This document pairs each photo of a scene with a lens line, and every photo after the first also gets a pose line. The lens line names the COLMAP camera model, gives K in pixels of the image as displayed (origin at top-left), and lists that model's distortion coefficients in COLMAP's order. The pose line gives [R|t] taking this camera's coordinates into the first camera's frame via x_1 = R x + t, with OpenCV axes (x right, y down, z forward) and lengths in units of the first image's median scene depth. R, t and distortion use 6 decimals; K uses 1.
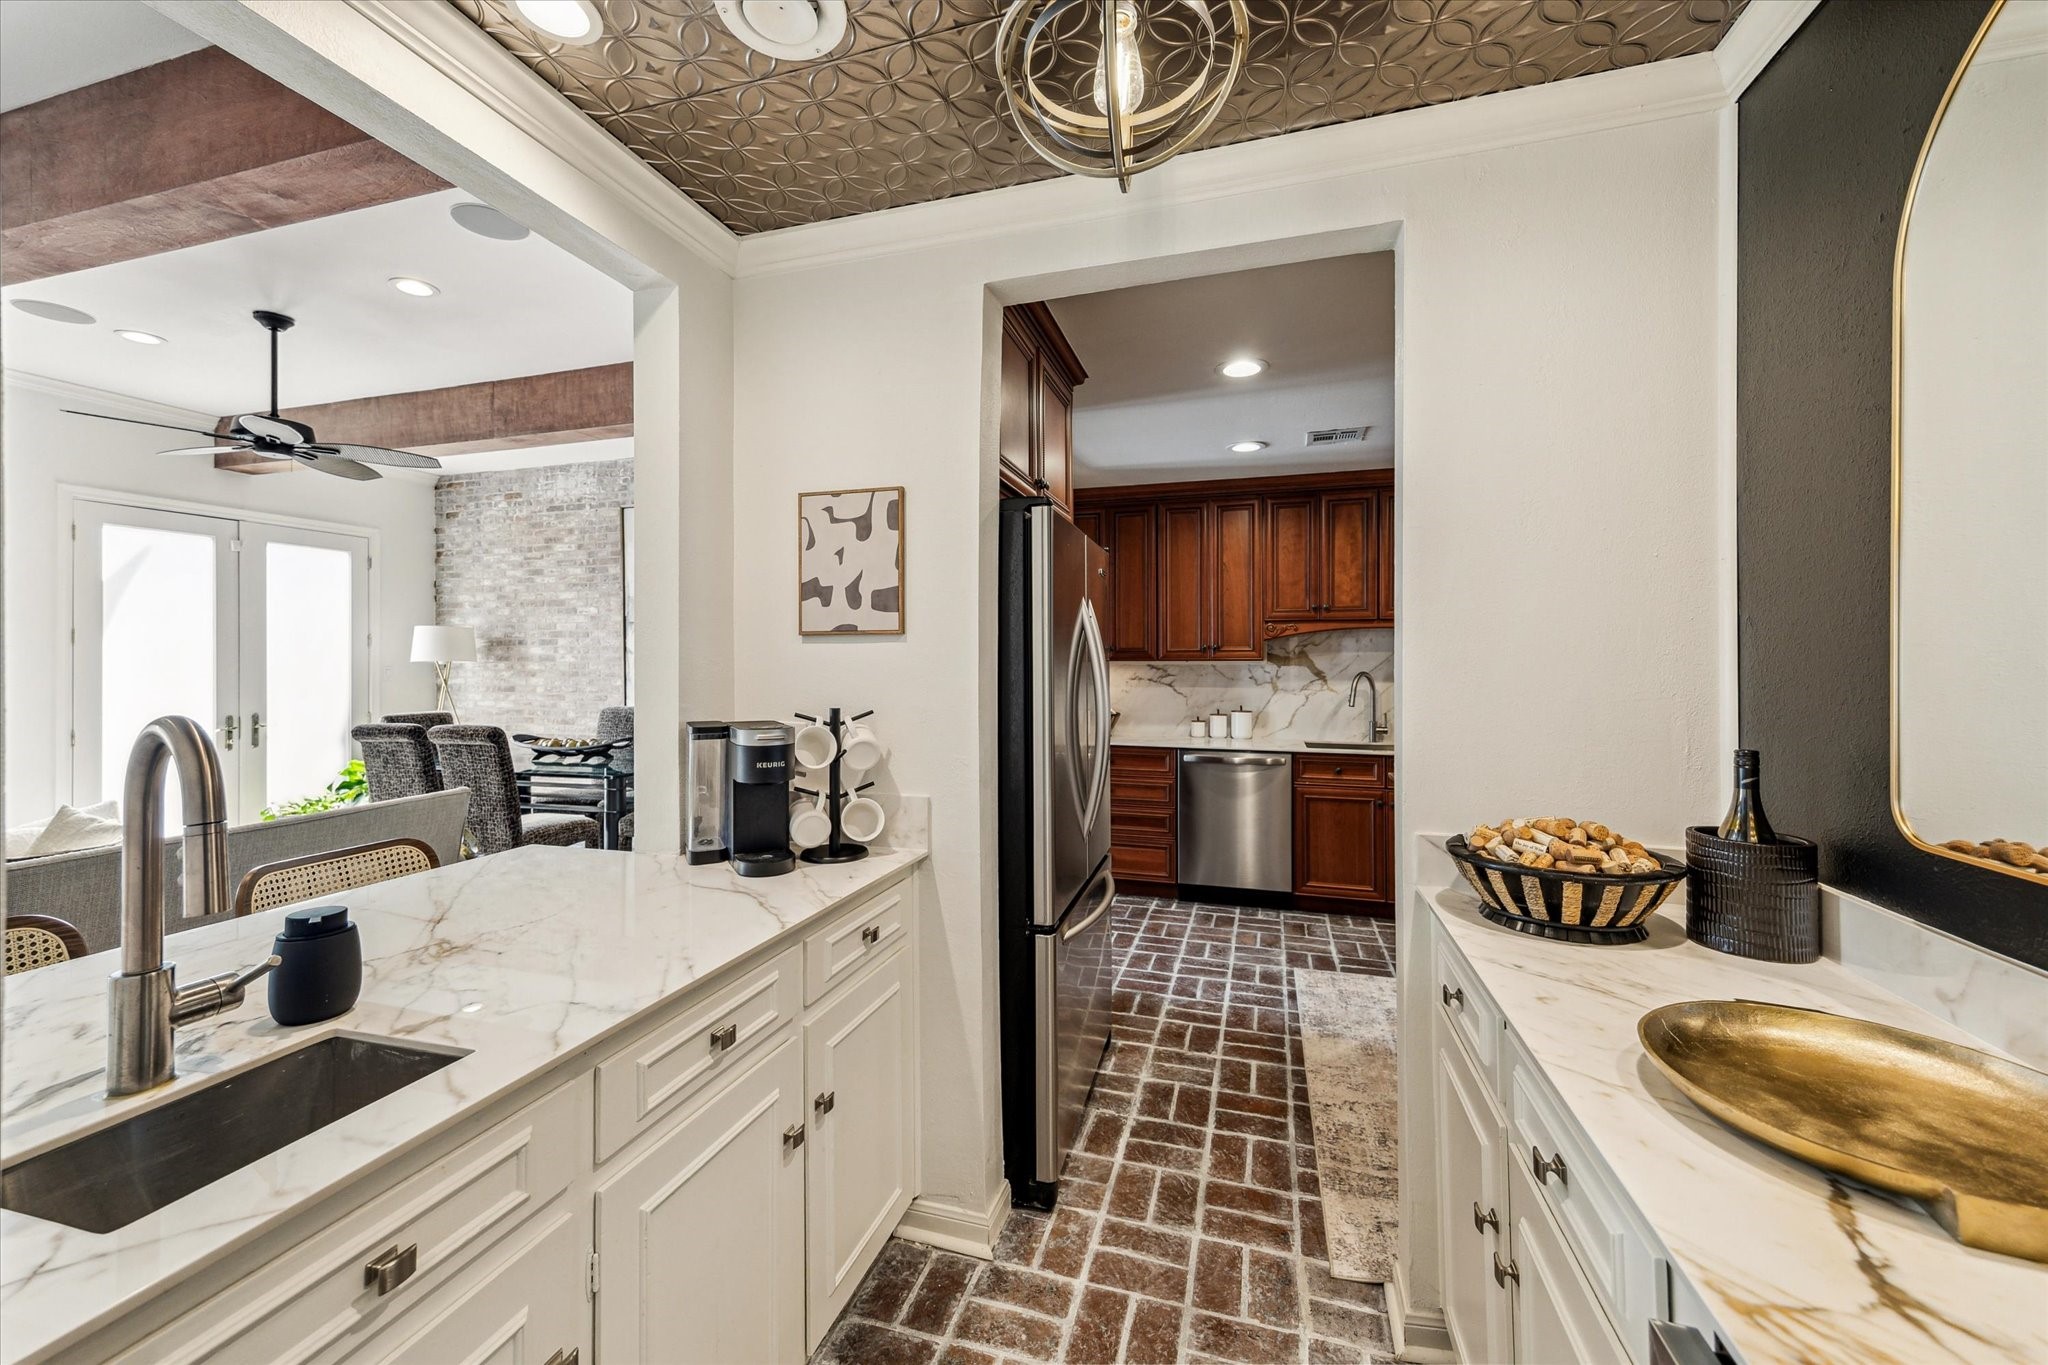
lens RADIAL K [[788.4, 0, 1039.4], [0, 788.4, 660.2], [0, 0, 1]] dist [0.001625, 0.000237]
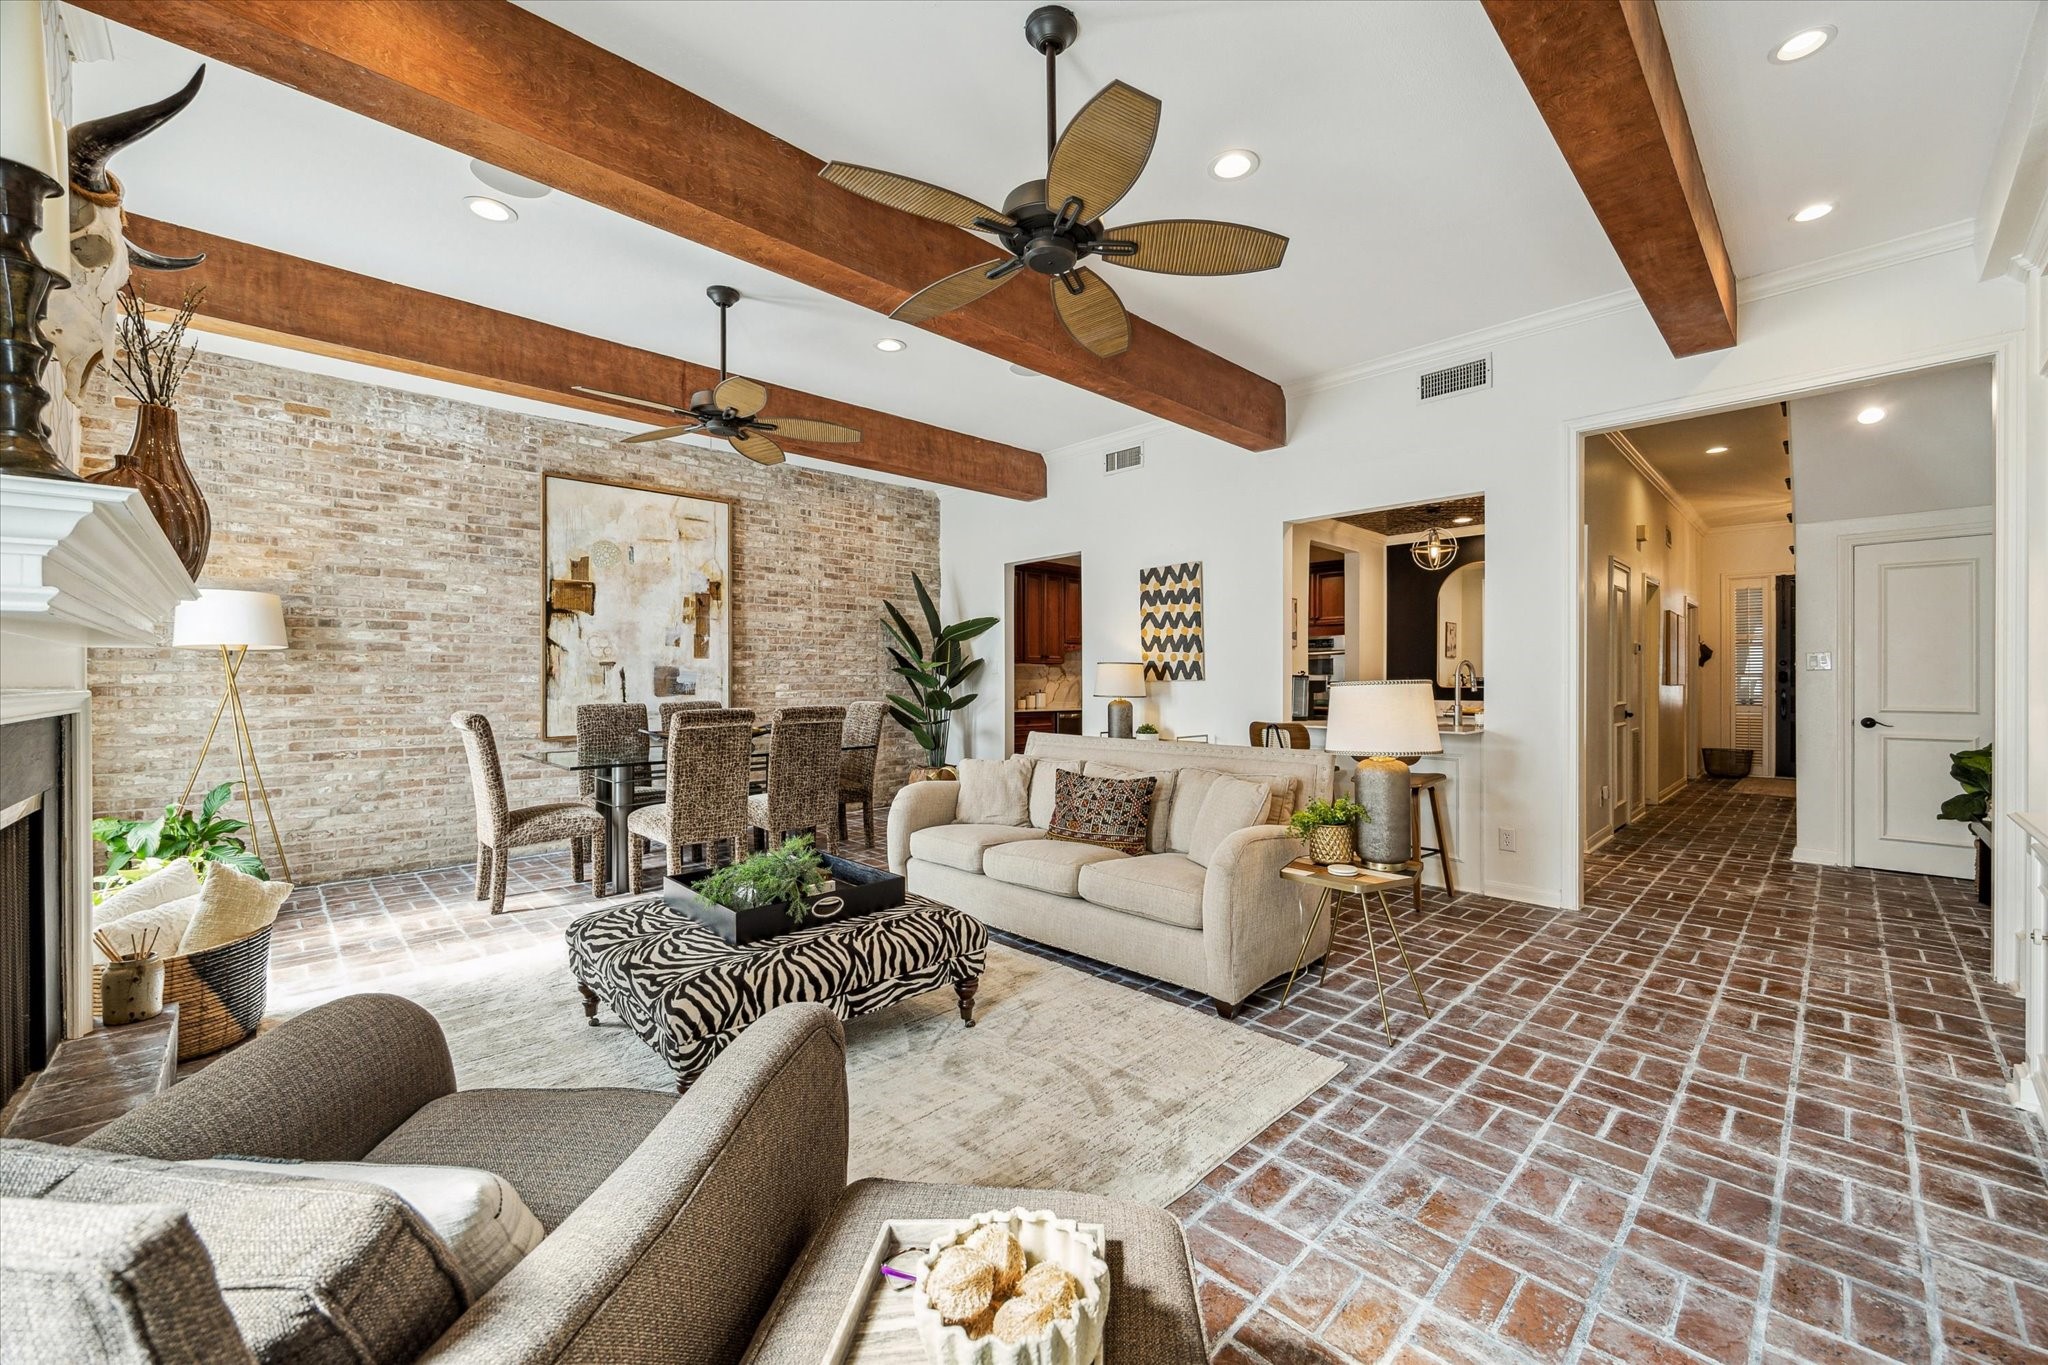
lens RADIAL K [[806.9, 0, 1035.3], [0, 806.9, 681.6], [0, 0, 1]] dist [0.000668, -0.000040]
pose [[0.497931, 0.000159, 0.867217, -0.983513], [-0.000943, 0.999999, 0.000358, 0.029149], [-0.867216, -0.000996, 0.497930, 0.096947]]
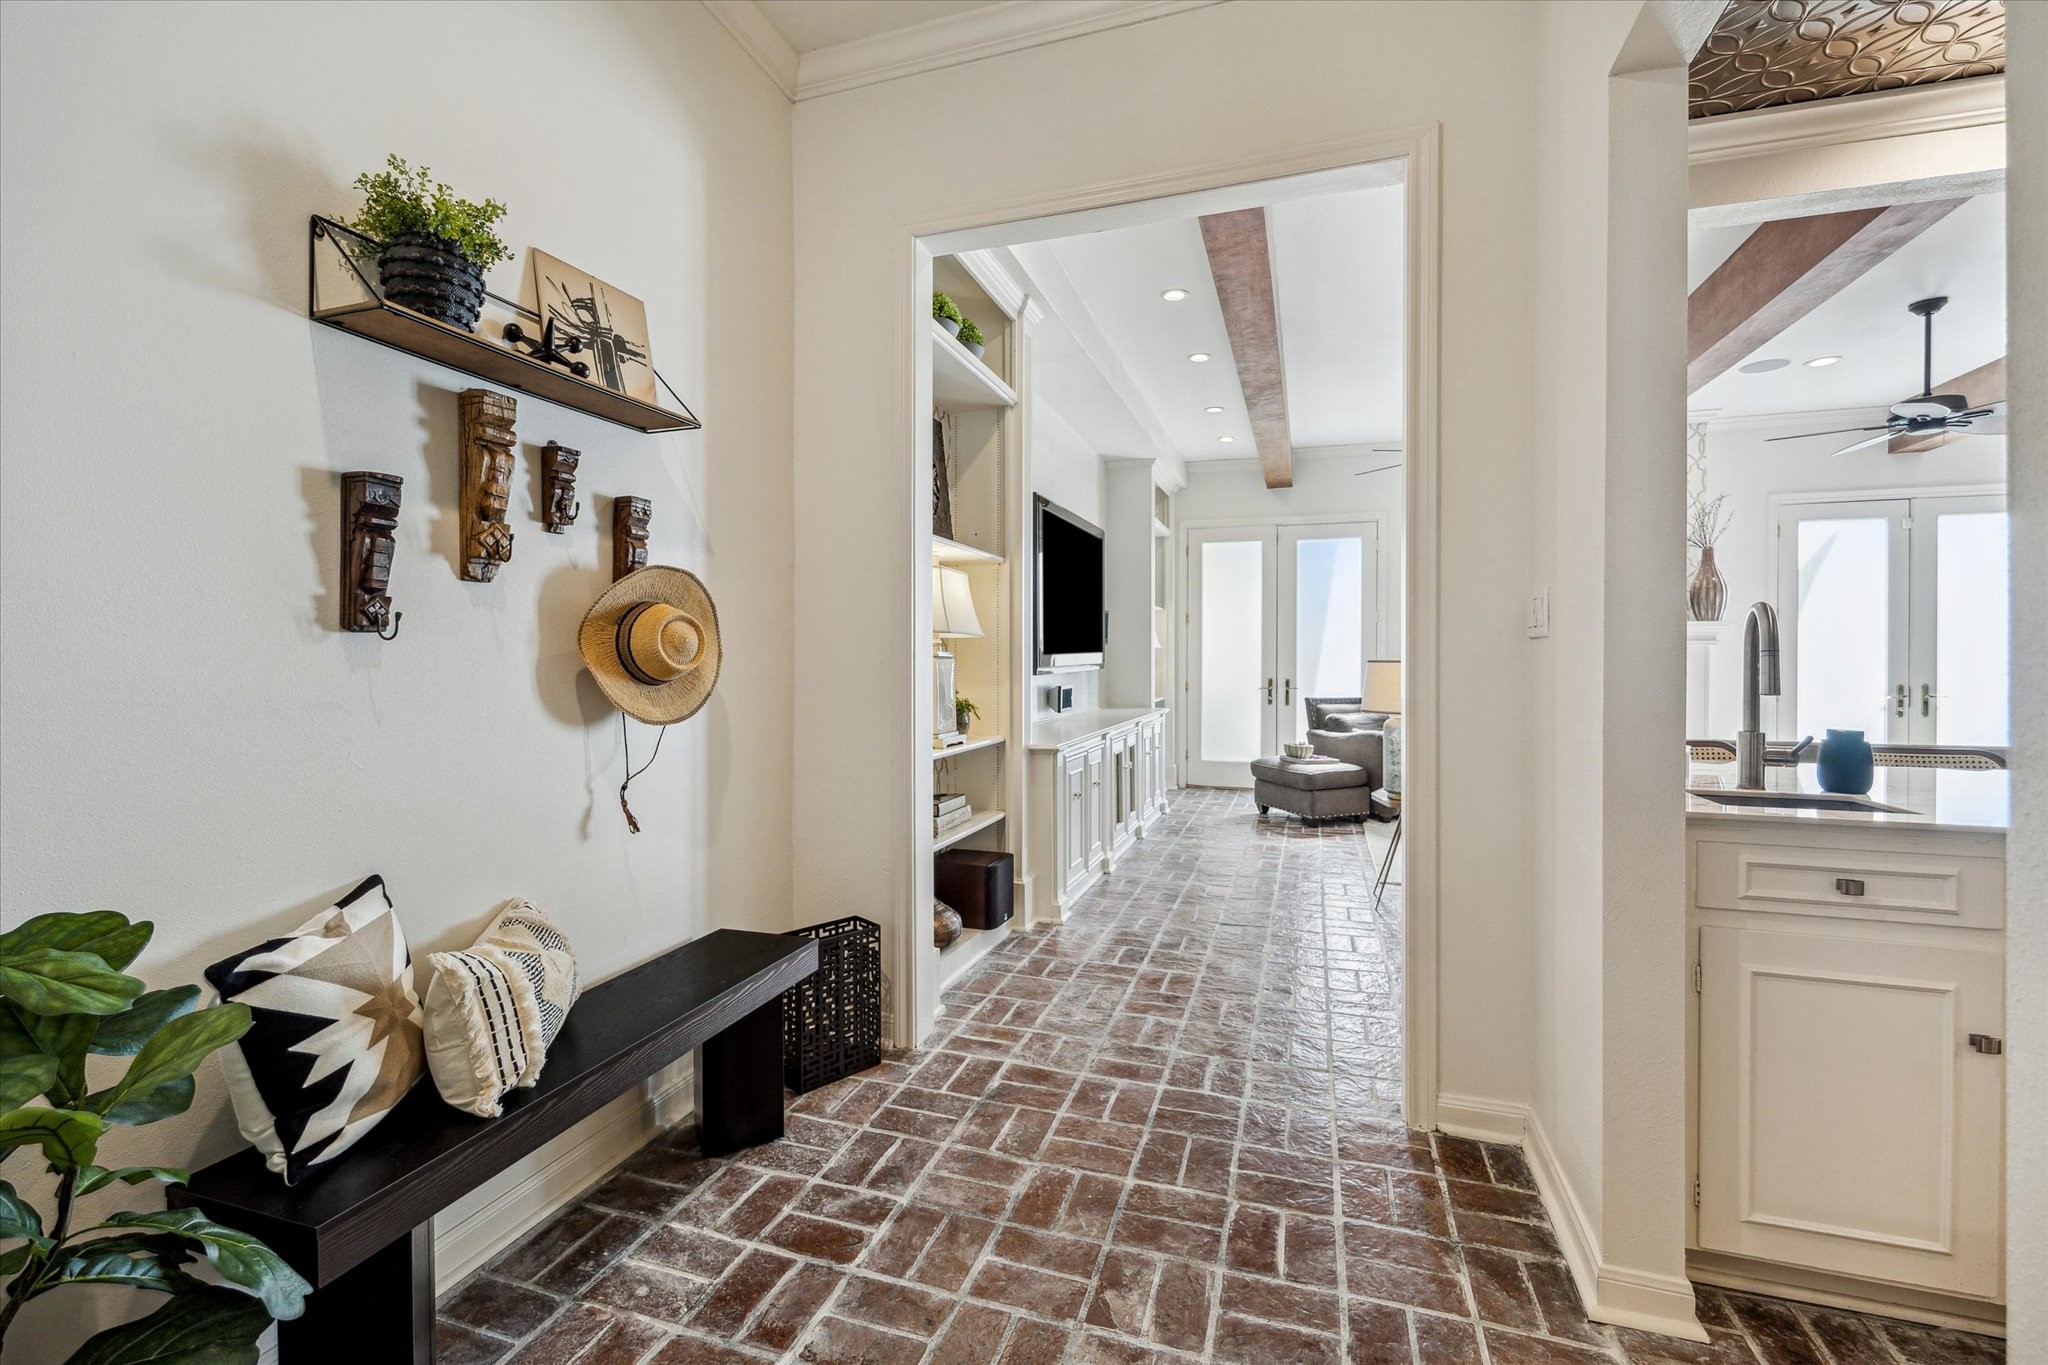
lens RADIAL K [[865.8, 0, 1040.8], [0, 865.8, 665.5], [0, 0, 1]] dist [-0.002236, -0.000237]
pose [[-0.034951, 0.011931, -0.999318, 0.145558], [0.001471, 0.999928, 0.011887, 0.024628], [0.999388, -0.001055, -0.034966, -0.094835]]
